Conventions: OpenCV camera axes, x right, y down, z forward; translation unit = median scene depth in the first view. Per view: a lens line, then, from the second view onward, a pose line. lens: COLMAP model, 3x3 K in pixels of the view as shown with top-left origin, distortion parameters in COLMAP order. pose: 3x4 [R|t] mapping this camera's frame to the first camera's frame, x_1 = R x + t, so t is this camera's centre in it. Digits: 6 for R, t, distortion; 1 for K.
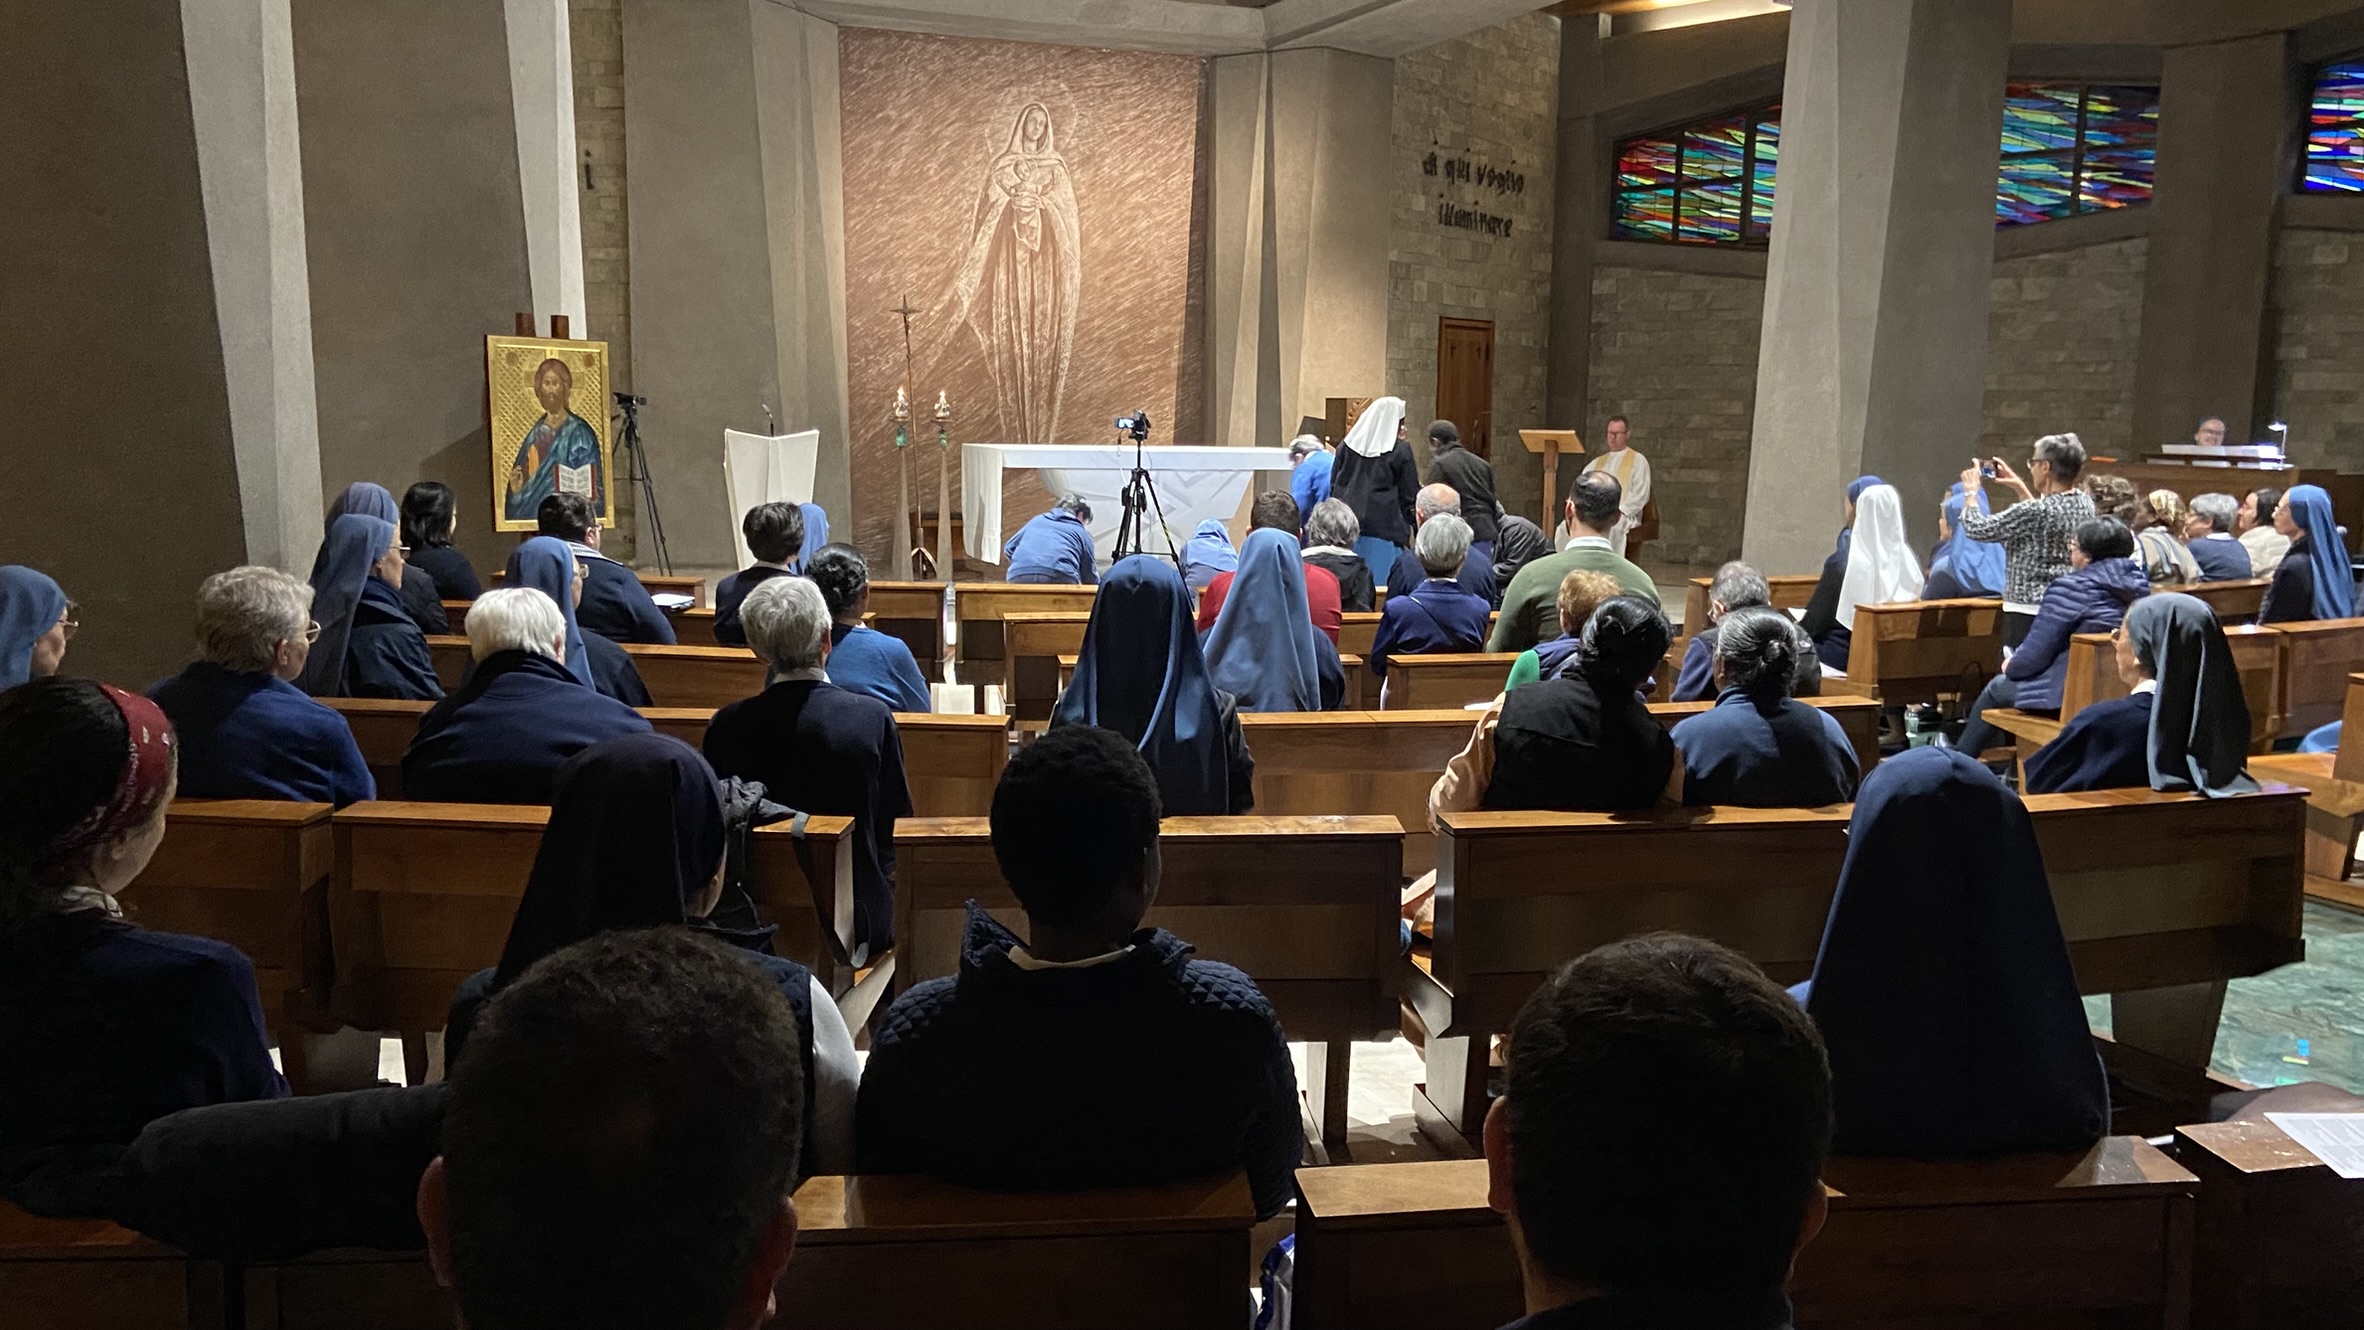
lens RADIAL K [[1954.6, 0, 1182.0], [0, 1954.6, 665.0], [0, 0, 1]] dist [0.124380, -0.142323]
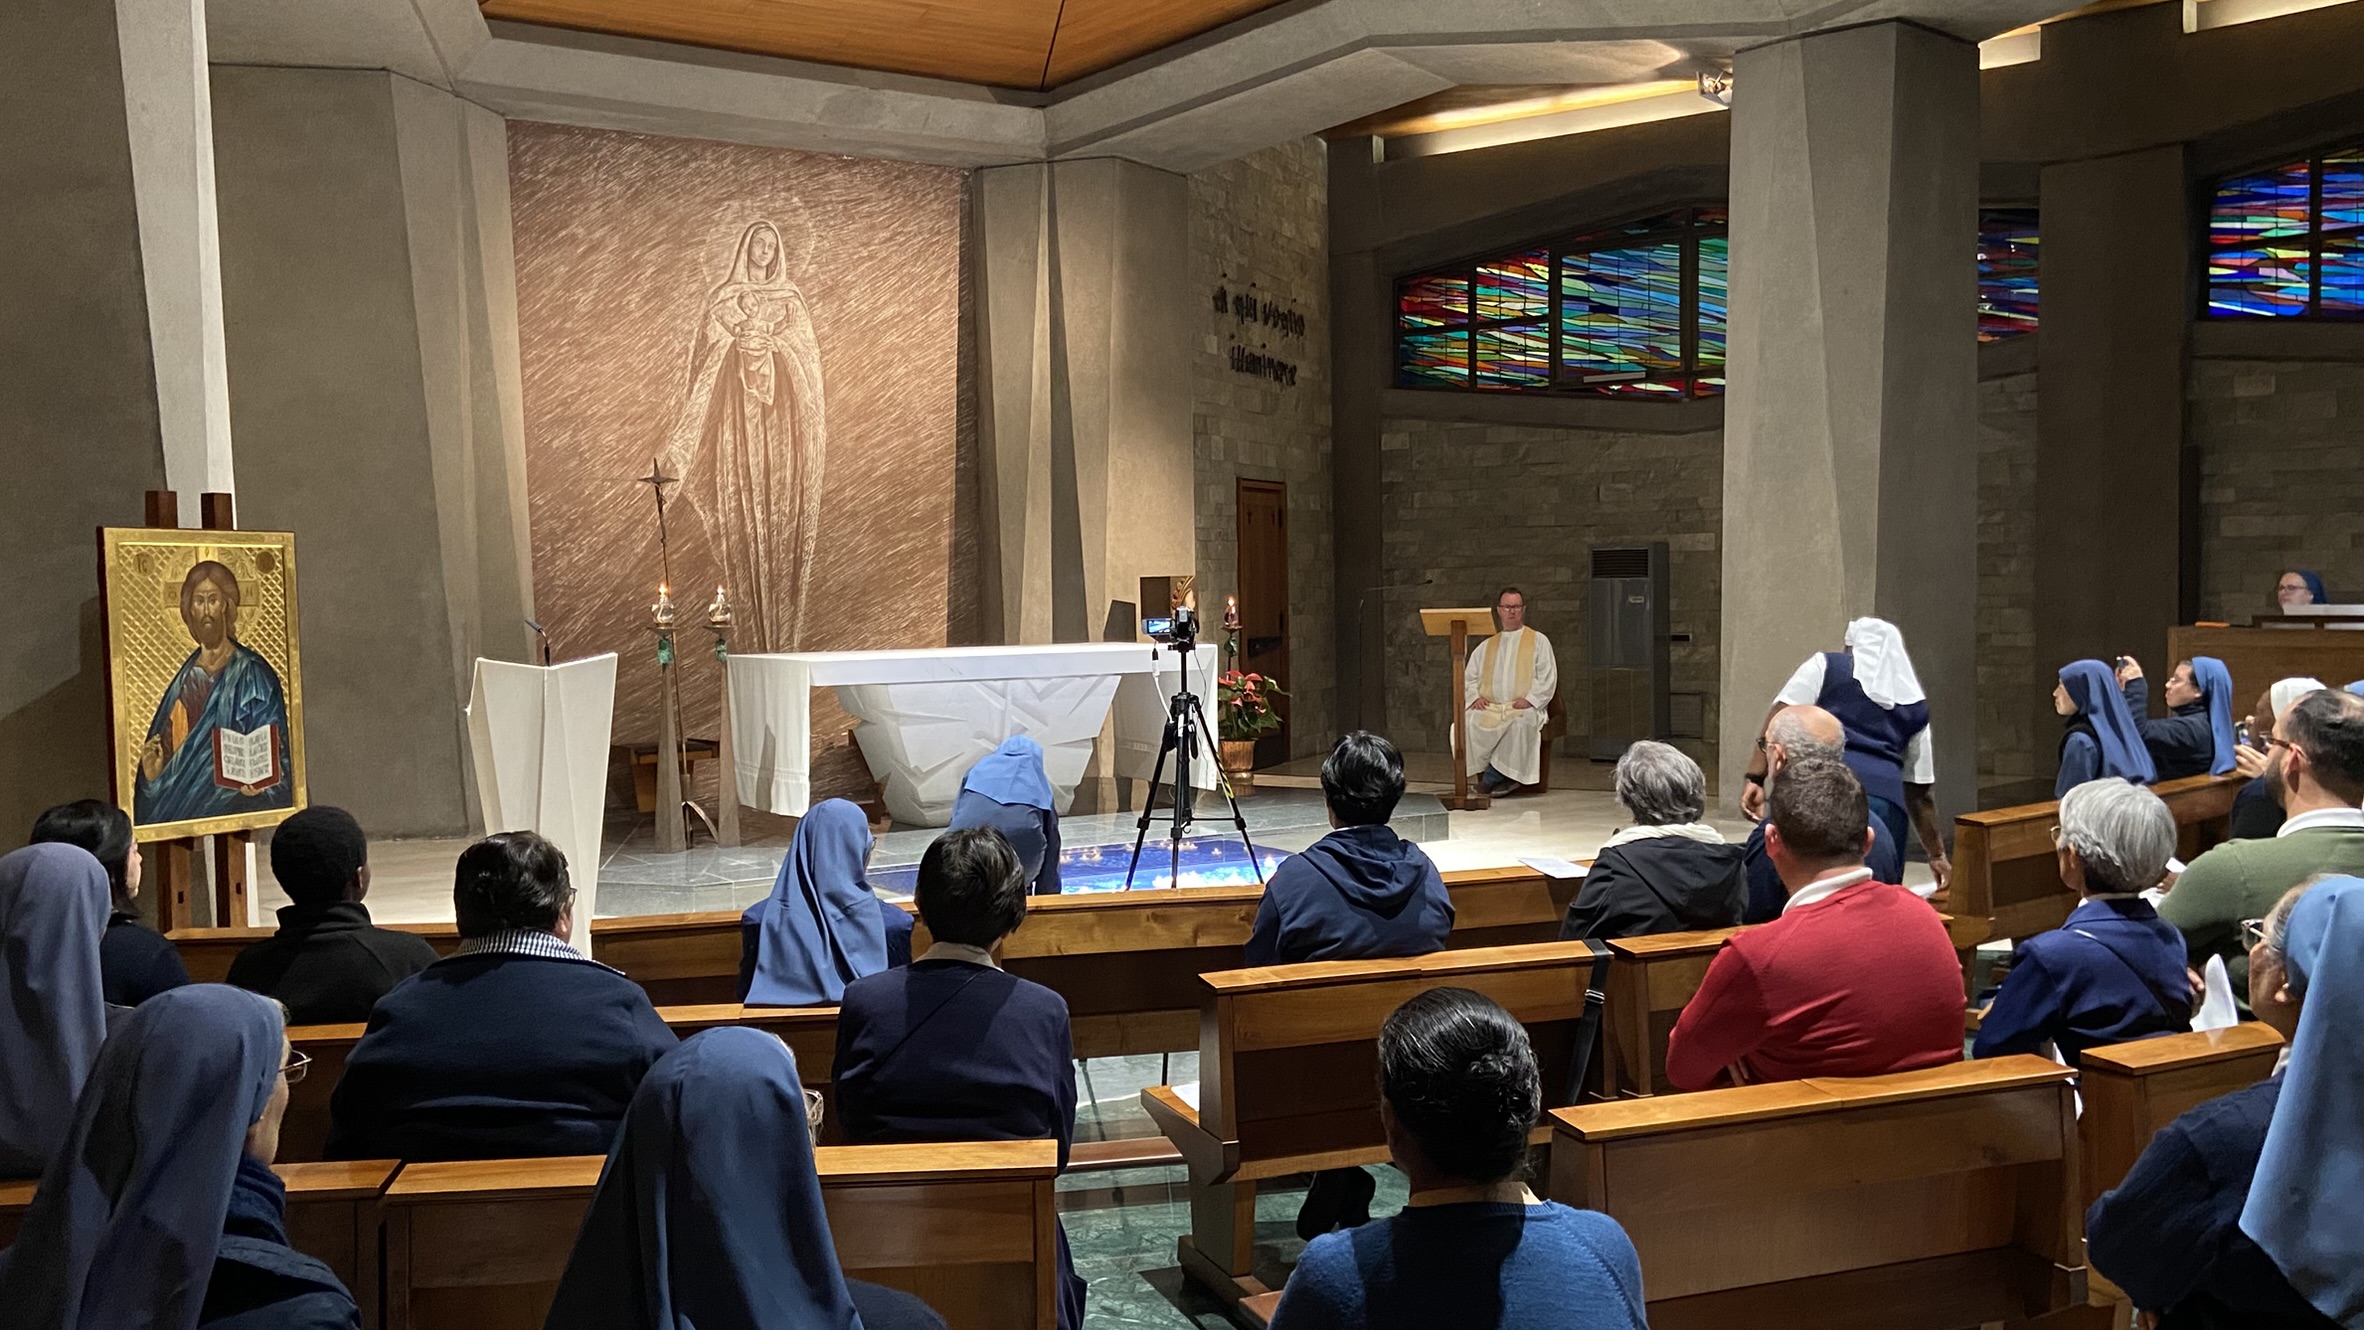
lens RADIAL K [[2098.2, 0, 1182.0], [0, 2098.2, 665.0], [0, 0, 1]] dist [0.127465, -0.148308]
pose [[0.979318, -0.041983, 0.197921, -0.084140], [0.060009, 0.994488, -0.085976, -0.025144], [-0.193221, 0.096075, 0.976440, 0.156560]]
